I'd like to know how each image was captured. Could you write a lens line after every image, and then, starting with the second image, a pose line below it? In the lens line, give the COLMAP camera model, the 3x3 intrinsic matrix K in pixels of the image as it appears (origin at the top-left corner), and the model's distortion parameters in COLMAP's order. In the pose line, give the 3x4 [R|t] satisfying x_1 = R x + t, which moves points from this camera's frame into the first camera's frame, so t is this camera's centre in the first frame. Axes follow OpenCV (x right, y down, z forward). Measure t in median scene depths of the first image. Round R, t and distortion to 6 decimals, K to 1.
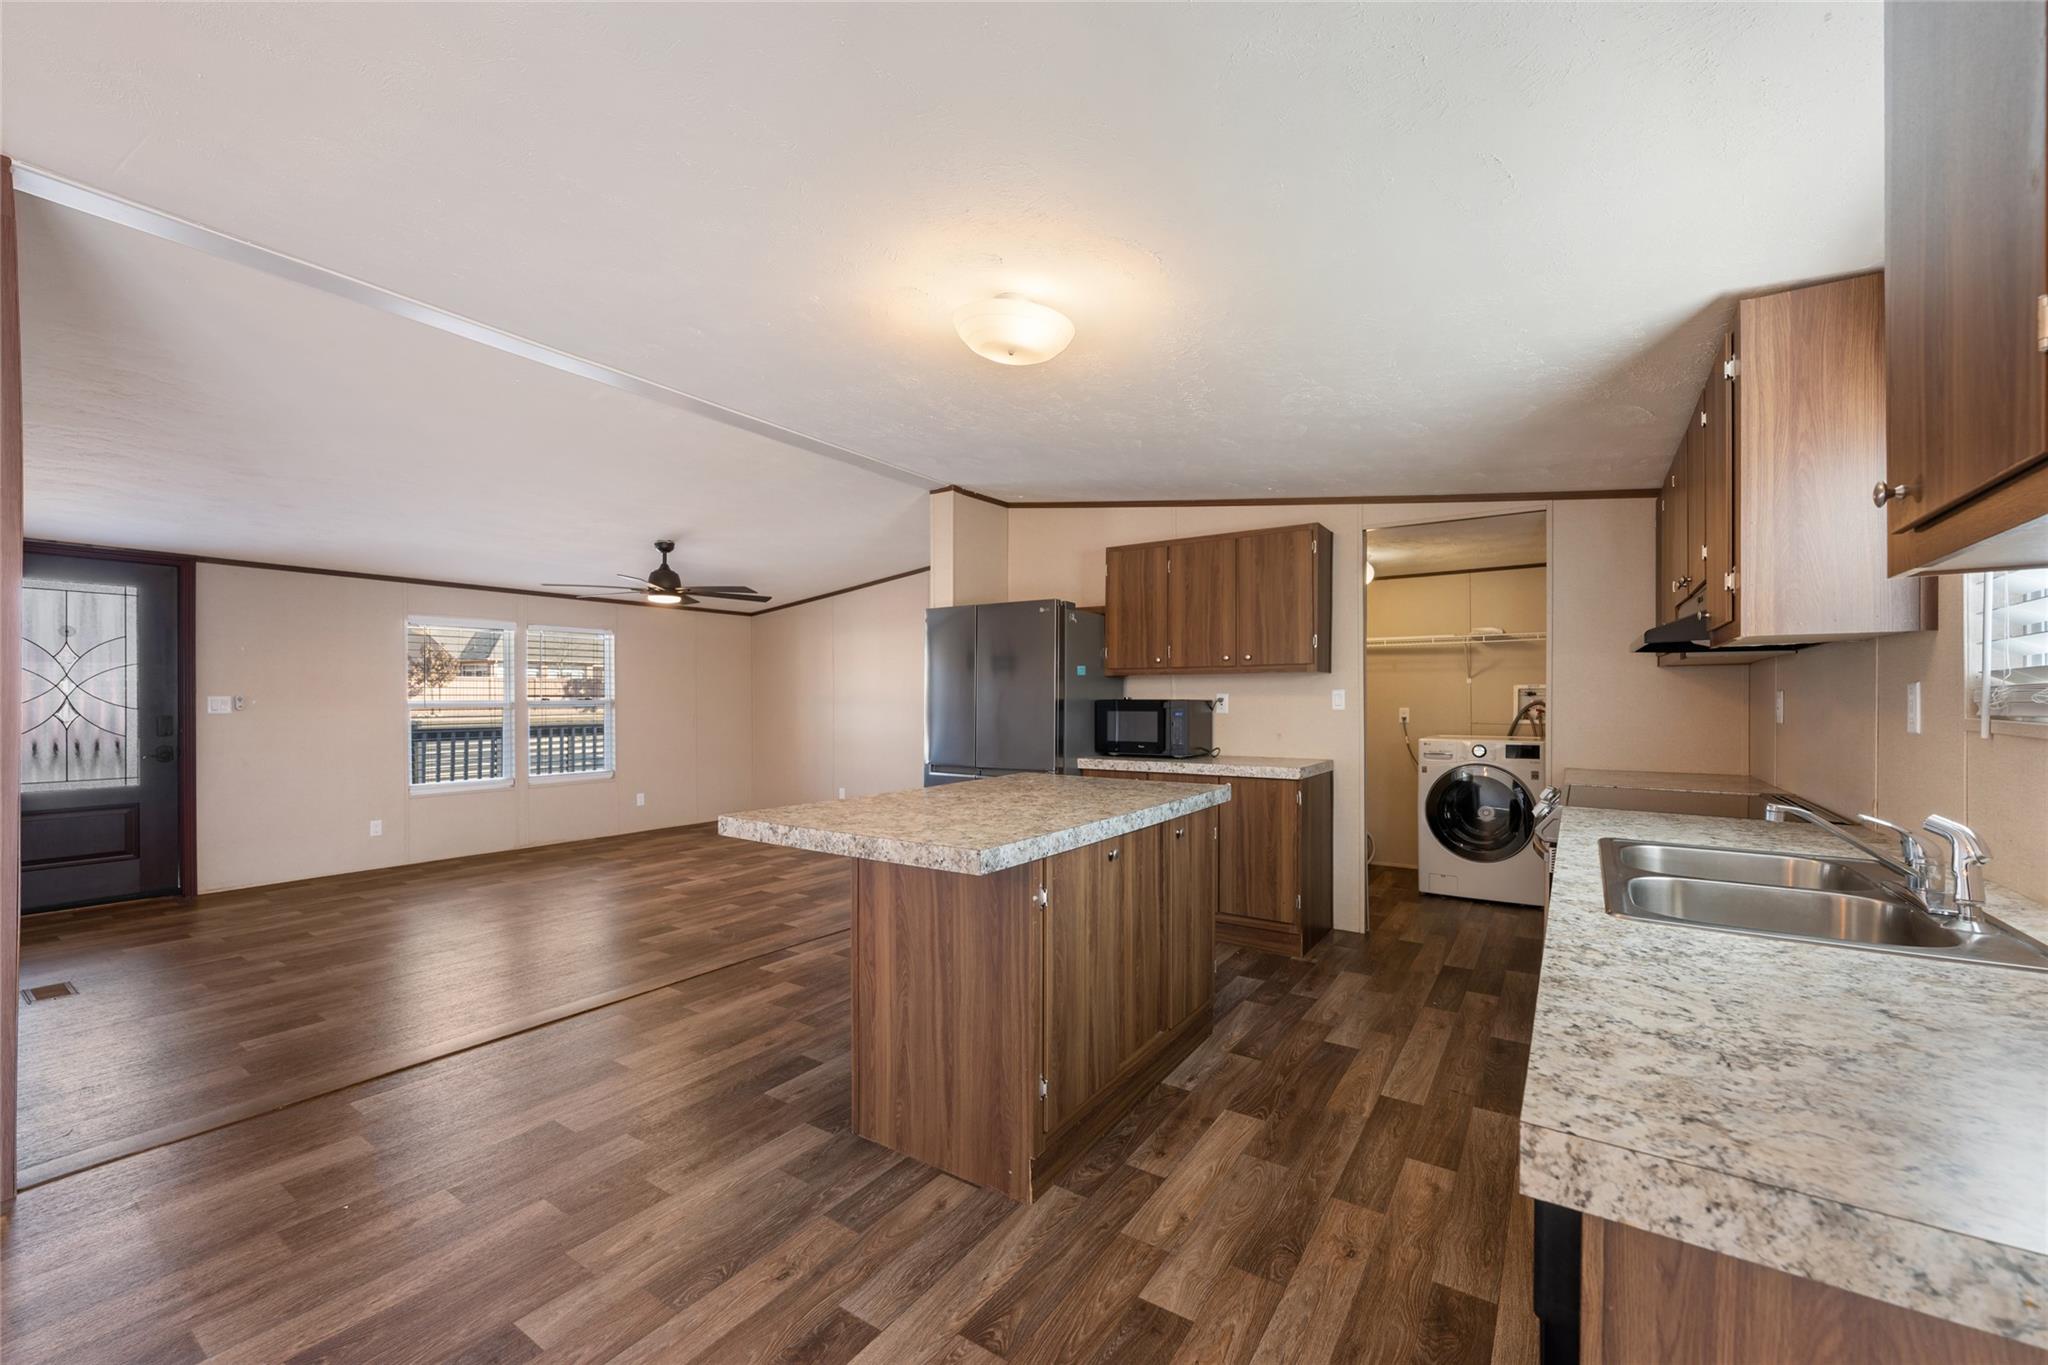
lens RADIAL K [[813.7, 0, 1027.1], [0, 813.7, 697.2], [0, 0, 1]] dist [-0.001454, -0.000378]
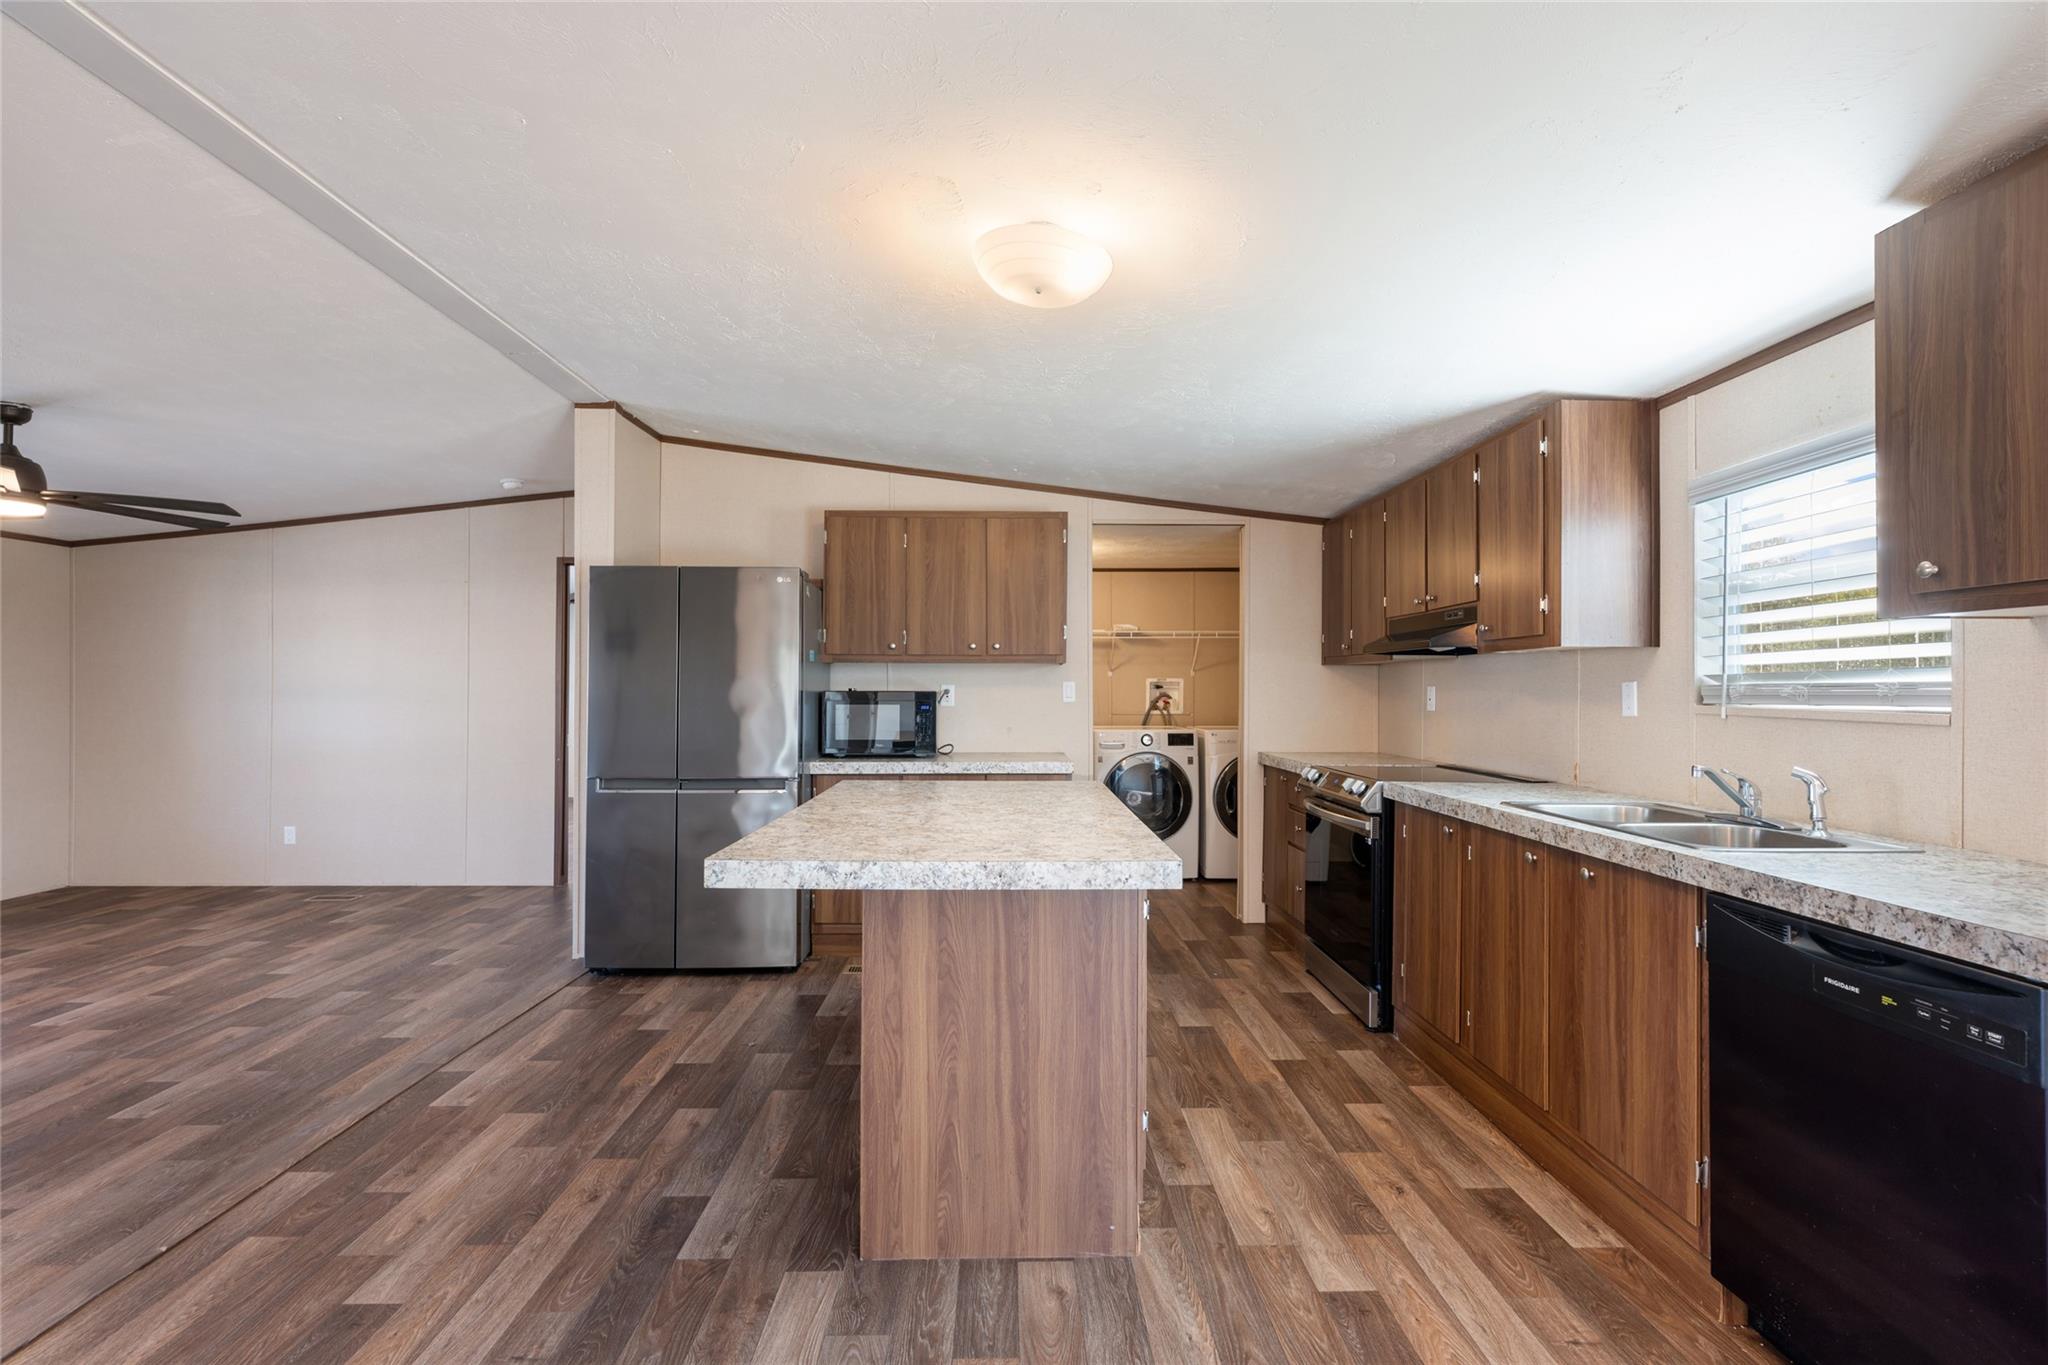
lens RADIAL K [[929.5, 0, 1024.0], [0, 929.5, 682.5], [0, 0, 1]] dist [-0.000337, -0.000080]
pose [[0.816512, 0.008105, 0.577272, -0.493785], [-0.004595, 0.999961, -0.007541, 0.000704], [-0.577310, 0.003505, 0.816517, 0.165592]]
